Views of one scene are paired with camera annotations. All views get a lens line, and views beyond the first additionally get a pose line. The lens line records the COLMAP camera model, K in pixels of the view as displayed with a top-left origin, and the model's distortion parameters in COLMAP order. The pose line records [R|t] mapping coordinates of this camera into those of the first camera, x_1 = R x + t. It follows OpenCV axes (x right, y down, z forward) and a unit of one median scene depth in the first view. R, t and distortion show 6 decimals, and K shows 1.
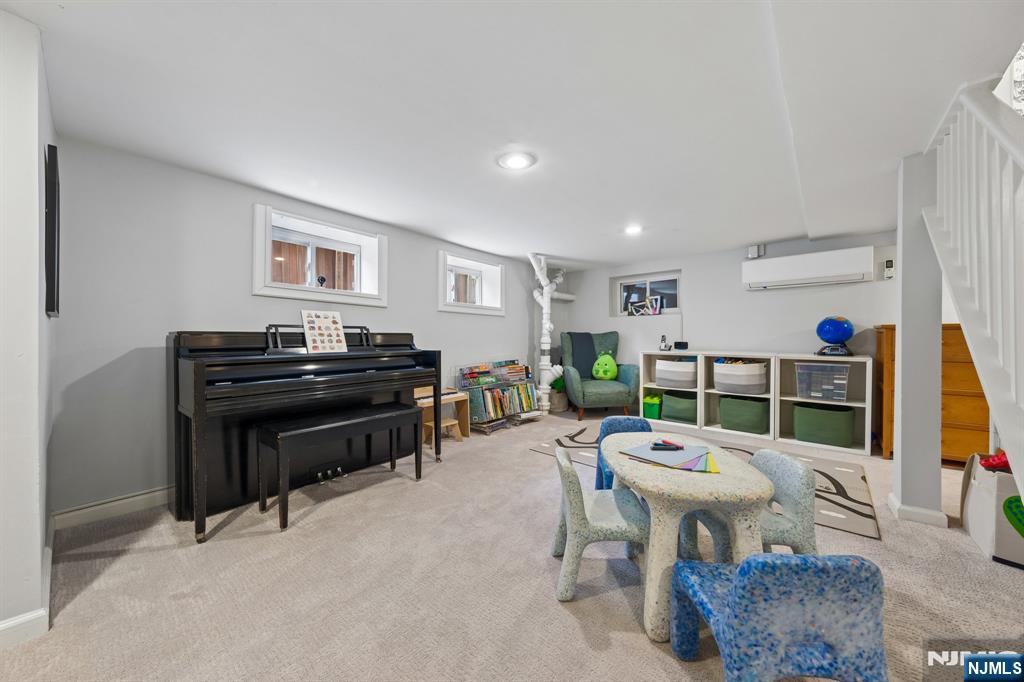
lens RADIAL K [[361.2, 0, 509.5], [0, 361.2, 341.0], [0, 0, 1]] dist [-0.000738, 0.001780]
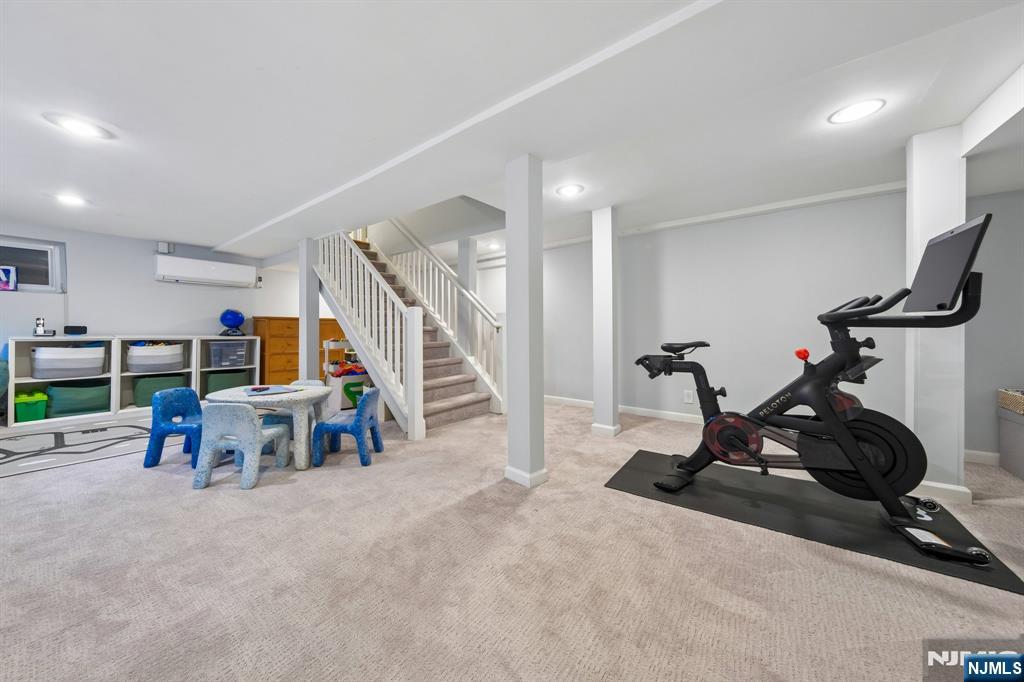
lens RADIAL K [[361.2, 0, 514.9], [0, 361.2, 333.2], [0, 0, 1]] dist [-0.000738, 0.001780]
pose [[-0.093515, -0.010557, 0.995562, -0.578624], [-0.001896, 0.999944, 0.010426, 0.010015], [-0.995616, -0.000913, -0.093530, 0.002174]]
